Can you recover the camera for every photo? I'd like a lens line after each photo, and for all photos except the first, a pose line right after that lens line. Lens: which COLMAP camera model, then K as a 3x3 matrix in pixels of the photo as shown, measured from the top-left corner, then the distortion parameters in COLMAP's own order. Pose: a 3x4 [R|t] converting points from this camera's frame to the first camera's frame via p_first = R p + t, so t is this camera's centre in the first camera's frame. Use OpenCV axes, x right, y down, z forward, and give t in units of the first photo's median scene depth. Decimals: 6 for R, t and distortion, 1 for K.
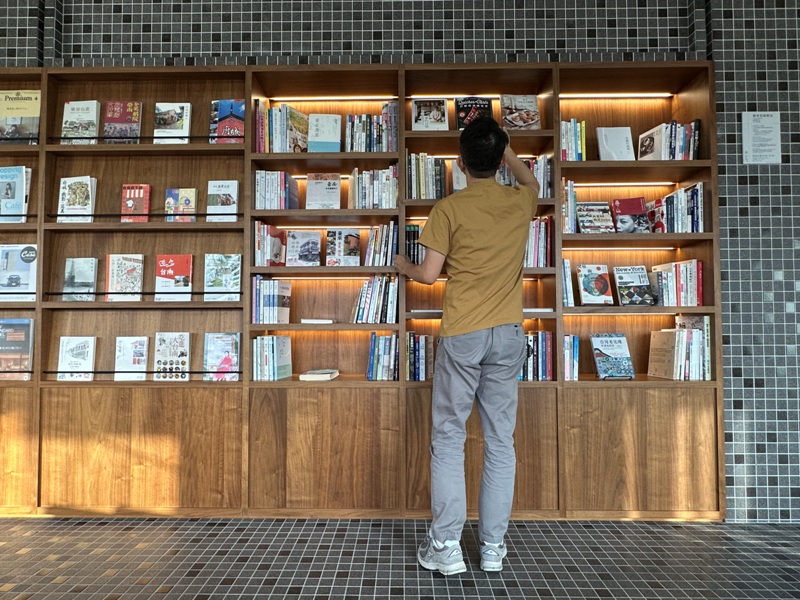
lens RADIAL K [[449.4, 0, 400.0], [0, 449.4, 300.0], [0, 0, 1]] dist [-0.002765, 0.000036]
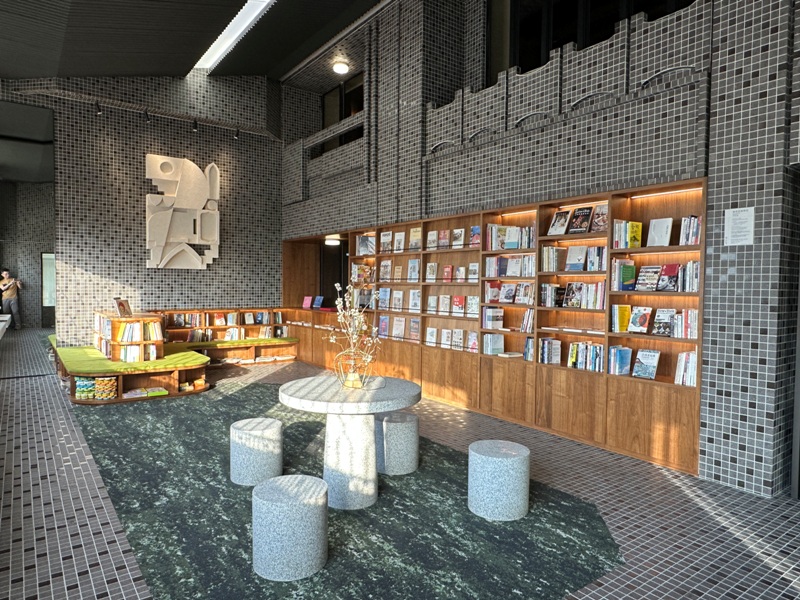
lens RADIAL K [[506.9, 0, 393.6], [0, 506.9, 307.6], [0, 0, 1]] dist [-0.006548, 0.001156]
pose [[0.598154, 0.042621, -0.800247, 1.398326], [0.014767, 0.997829, 0.064182, -0.214715], [0.801245, -0.050208, 0.596226, -0.836413]]
